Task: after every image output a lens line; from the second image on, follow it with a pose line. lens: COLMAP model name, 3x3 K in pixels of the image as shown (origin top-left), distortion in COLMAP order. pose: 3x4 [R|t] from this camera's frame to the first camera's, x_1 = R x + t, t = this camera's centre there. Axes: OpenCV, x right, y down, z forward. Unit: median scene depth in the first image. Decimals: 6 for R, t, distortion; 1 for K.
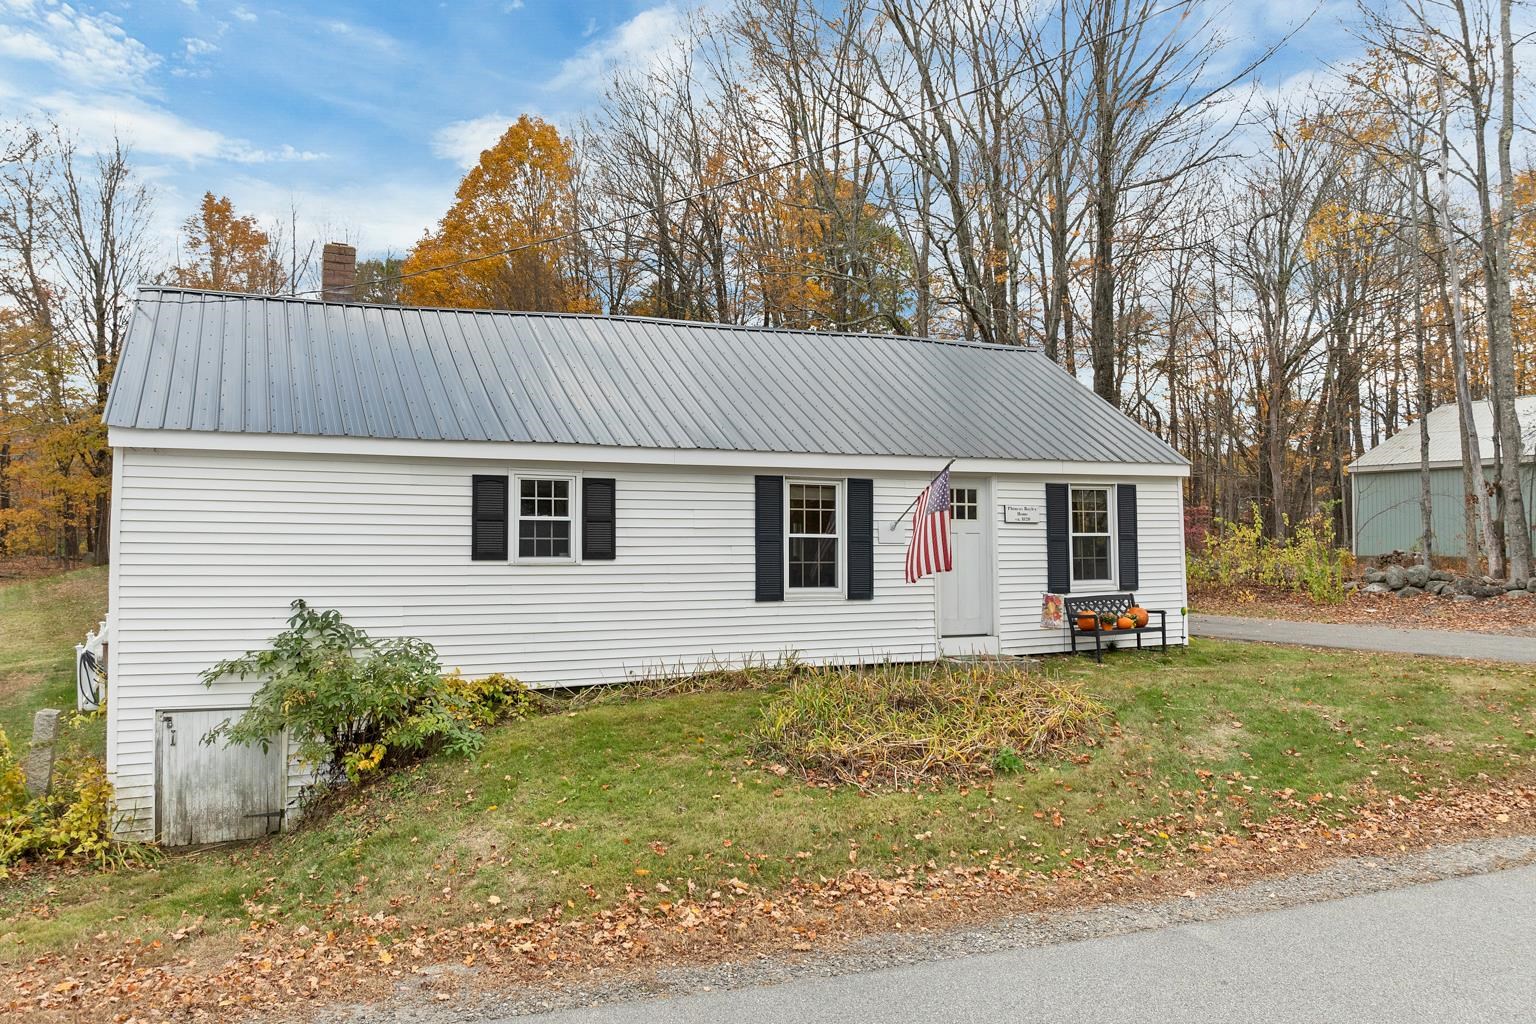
lens RADIAL K [[1094.9, 0, 768.0], [0, 1094.9, 512.0], [0, 0, 1]] dist [-0.030905, -0.000432]
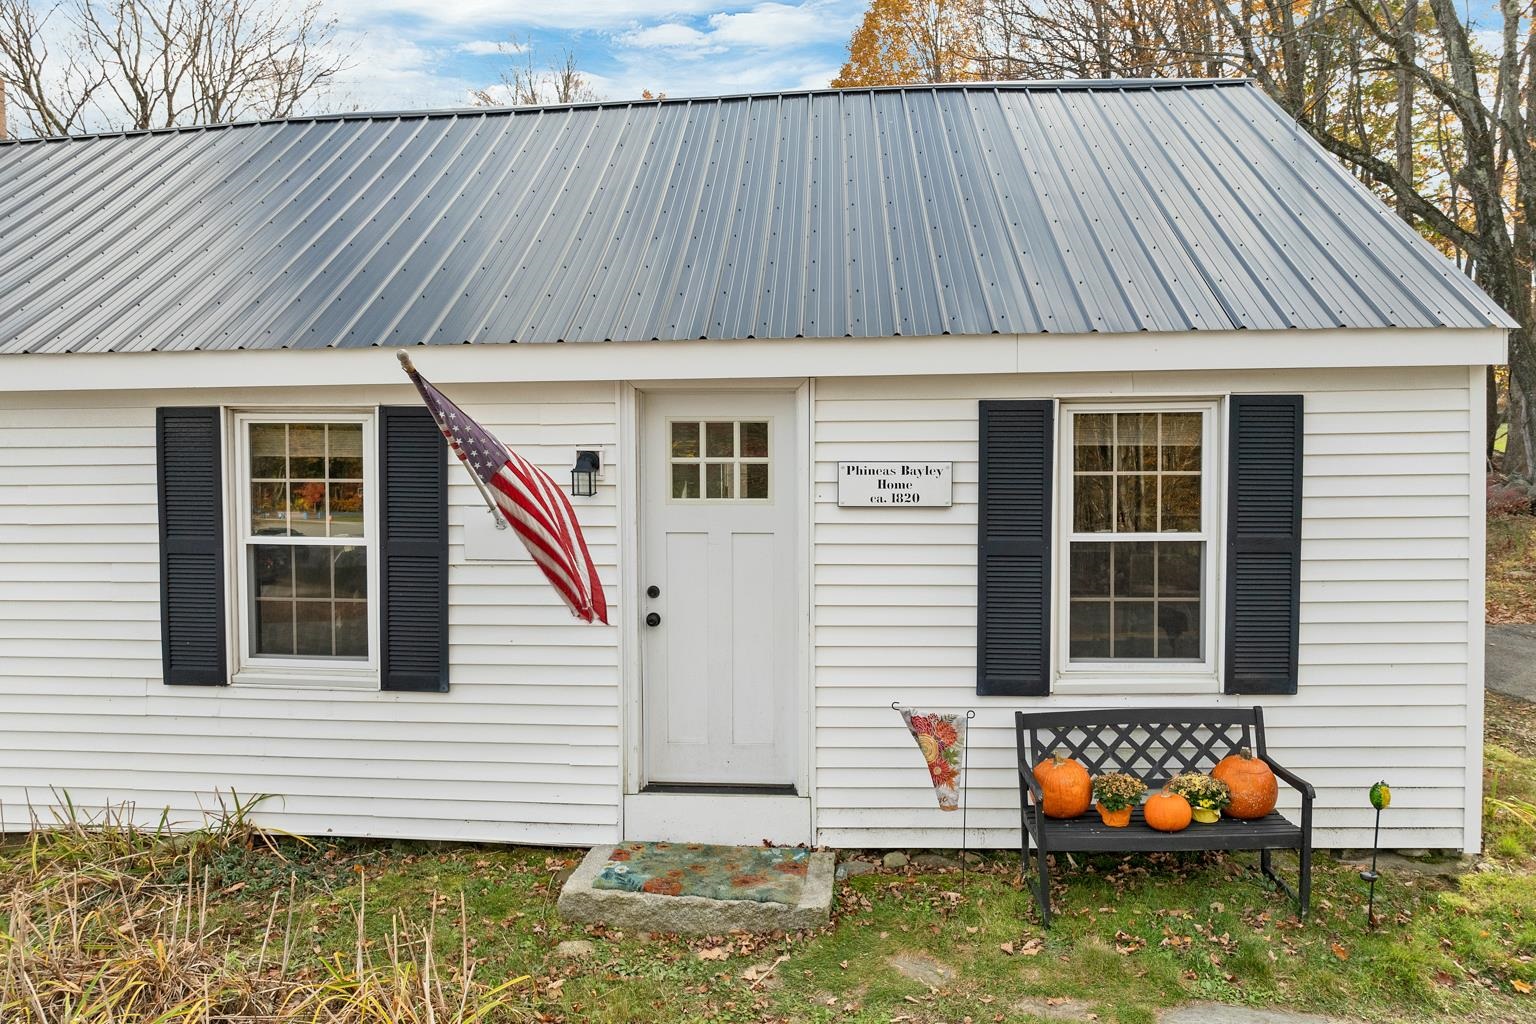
lens RADIAL K [[1094.9, 0, 768.0], [0, 1094.9, 512.0], [0, 0, 1]] dist [-0.030905, -0.000432]
pose [[0.878434, 0.027149, -0.477092, 0.372586], [0.017576, 0.995874, 0.089032, -0.022820], [0.477541, -0.086594, 0.874332, 0.644652]]
